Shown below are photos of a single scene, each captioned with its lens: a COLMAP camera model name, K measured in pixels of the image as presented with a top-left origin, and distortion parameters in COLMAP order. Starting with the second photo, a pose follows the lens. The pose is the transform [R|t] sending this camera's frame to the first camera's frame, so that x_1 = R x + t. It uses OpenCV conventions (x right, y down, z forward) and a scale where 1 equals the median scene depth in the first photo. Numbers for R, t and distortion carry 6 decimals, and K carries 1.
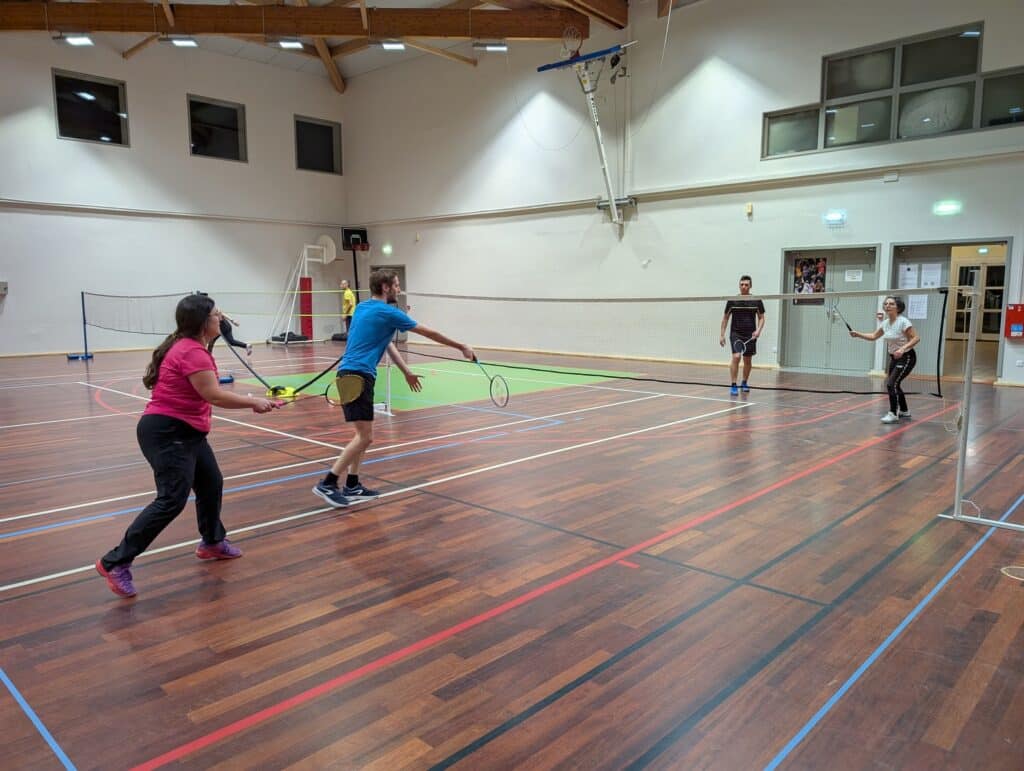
lens RADIAL K [[729.0, 0, 515.6], [0, 729.0, 392.5], [0, 0, 1]] dist [0.032123, -0.009976]
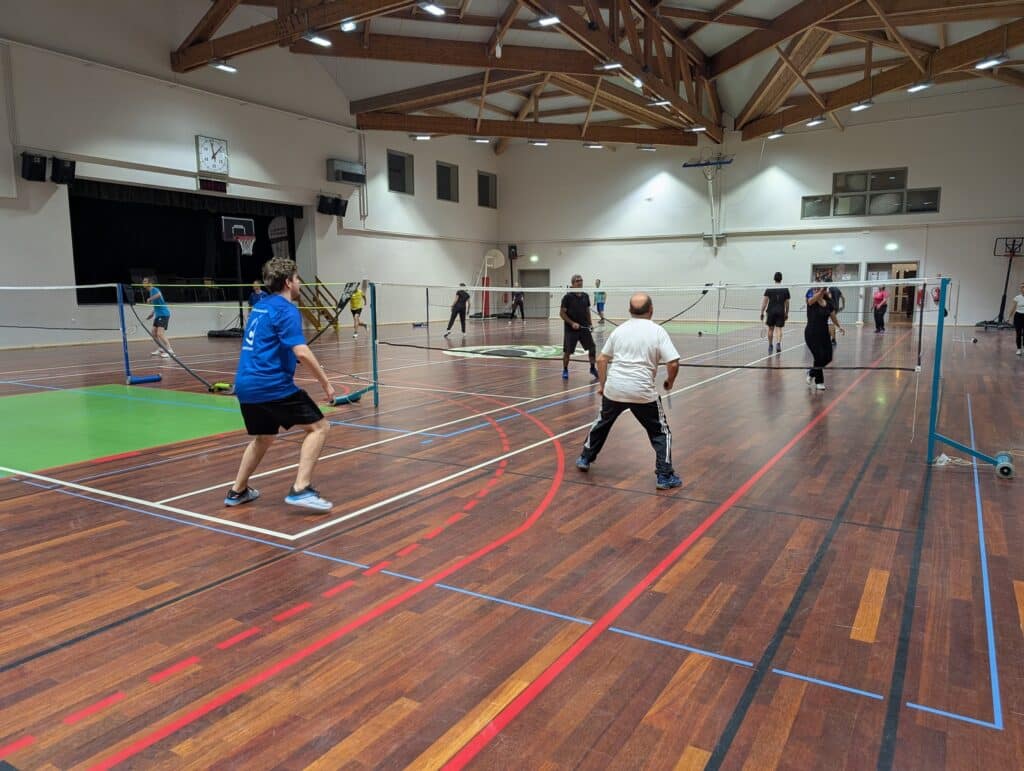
lens RADIAL K [[729.0, 0, 519.6], [0, 729.0, 408.9], [0, 0, 1]] dist [0.032123, -0.009976]
pose [[0.974177, -0.037254, 0.222690, -0.756650], [0.031709, 0.999093, 0.028425, 0.104721], [-0.223547, -0.020630, 0.974475, -0.687455]]
